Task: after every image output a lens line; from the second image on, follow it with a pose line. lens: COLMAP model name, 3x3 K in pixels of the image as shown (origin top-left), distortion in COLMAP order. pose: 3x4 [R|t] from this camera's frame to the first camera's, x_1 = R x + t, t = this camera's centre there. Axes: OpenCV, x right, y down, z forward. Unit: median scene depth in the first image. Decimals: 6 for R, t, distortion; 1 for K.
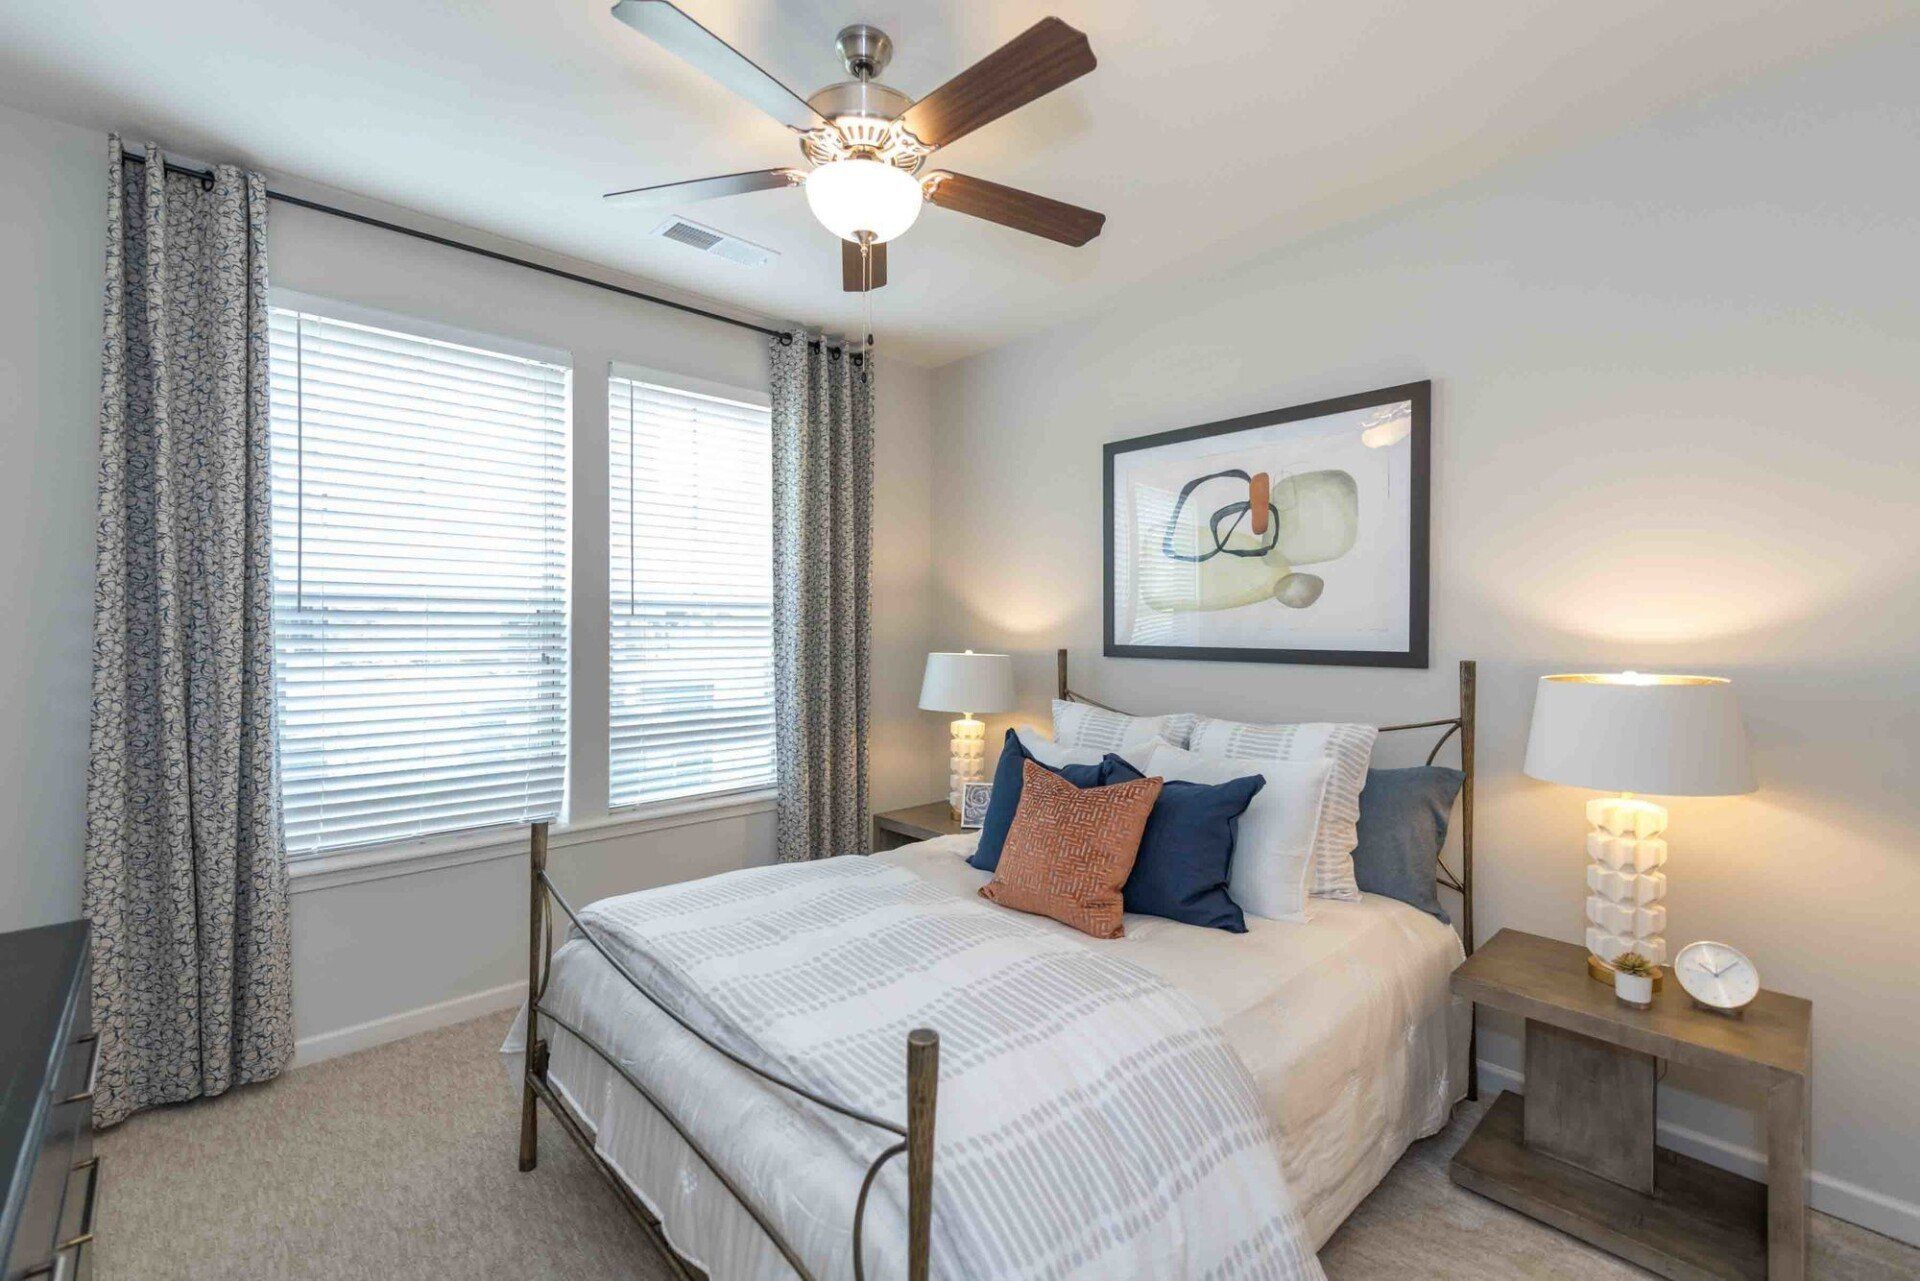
lens RADIAL K [[798.6, 0, 960.0], [0, 798.6, 640.5], [0, 0, 1]] dist [-0.000566, -0.000042]
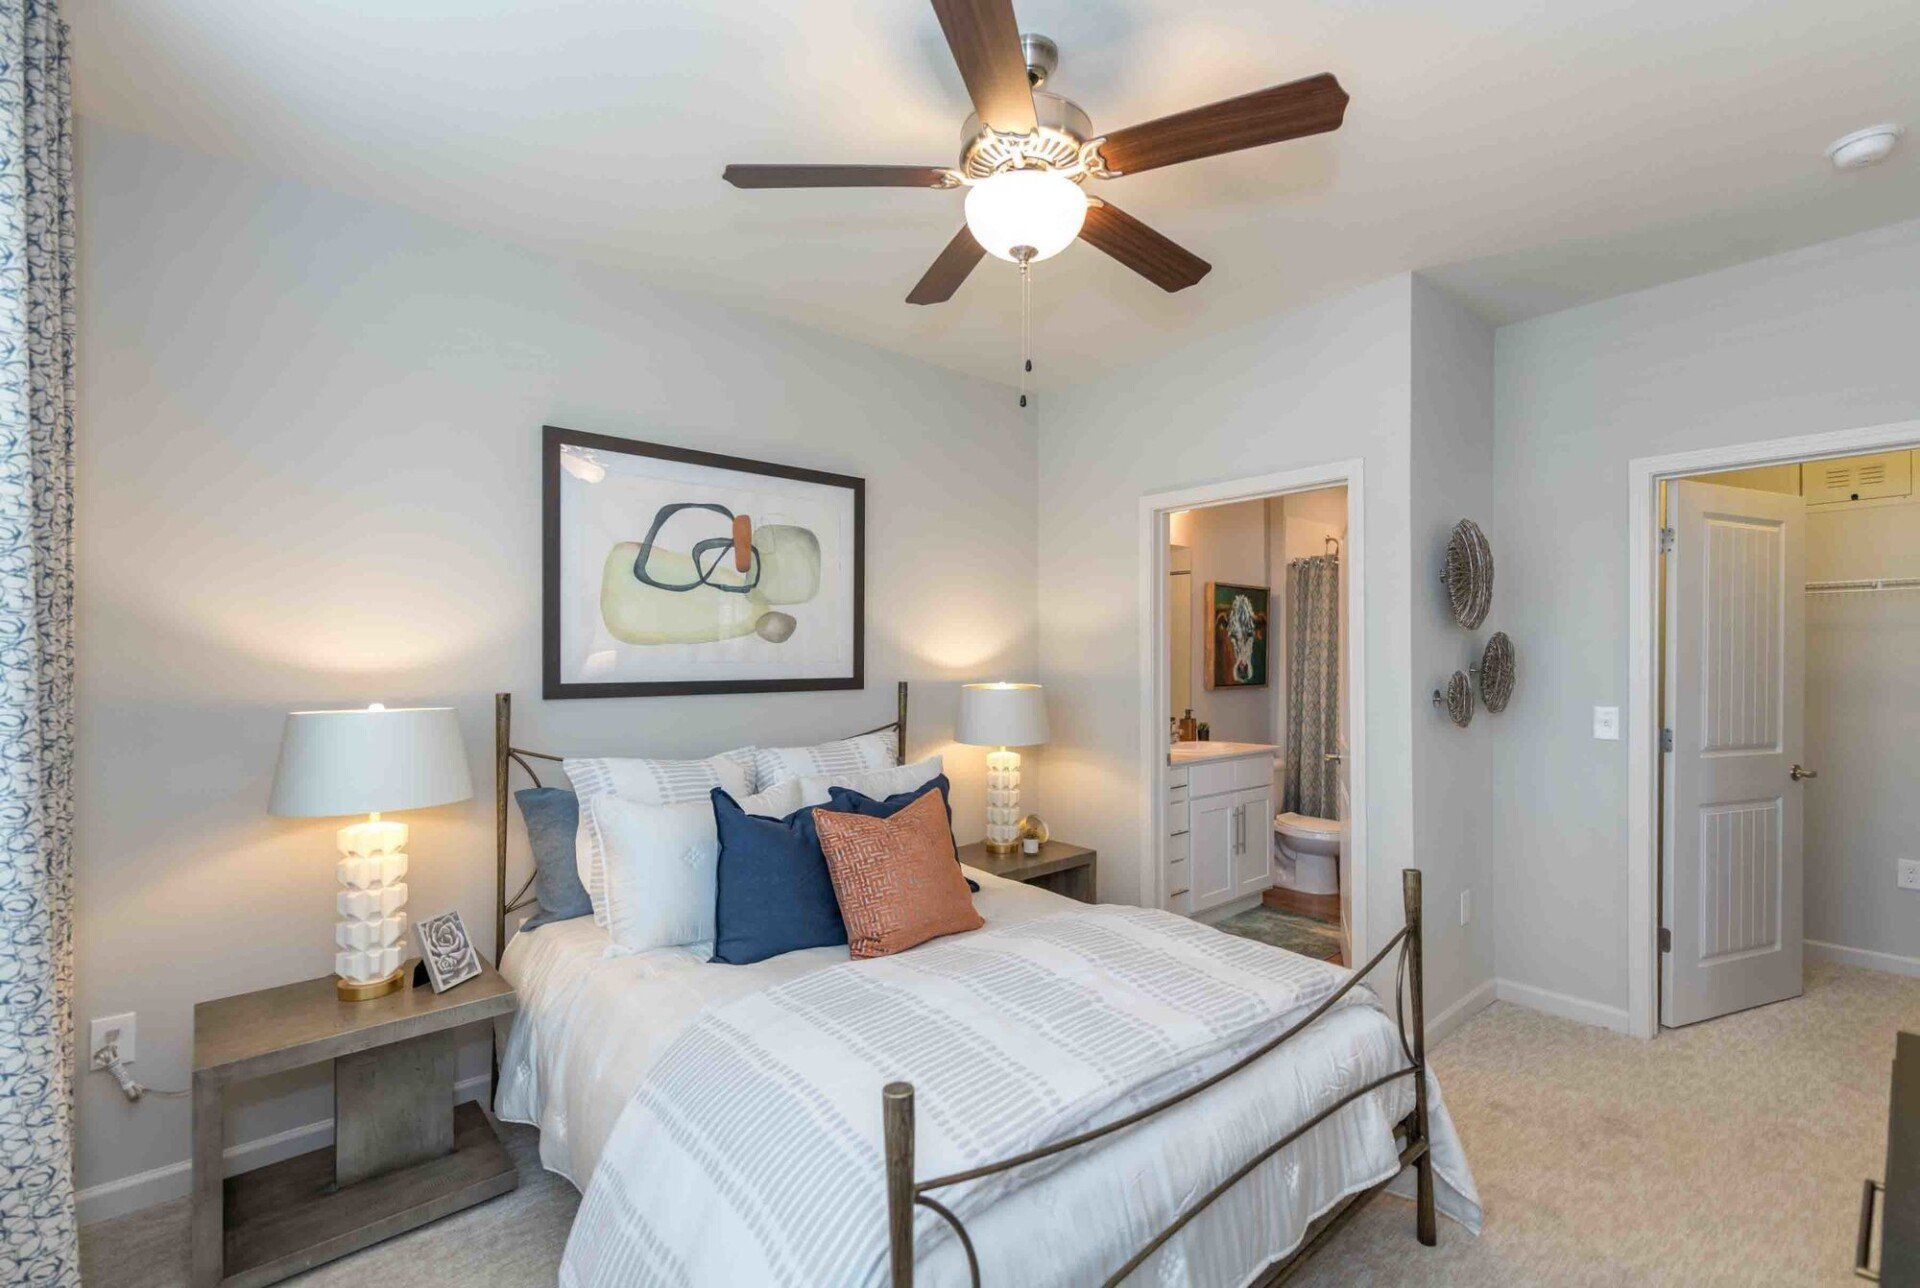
lens RADIAL K [[809.0, 0, 964.3], [0, 809.0, 670.3], [0, 0, 1]] dist [-0.000227, 0.000232]
pose [[0.058088, -0.022991, 0.998047, -0.677946], [0.020979, 0.999542, 0.021805, -0.019996], [-0.998091, 0.019672, 0.058543, 0.640982]]
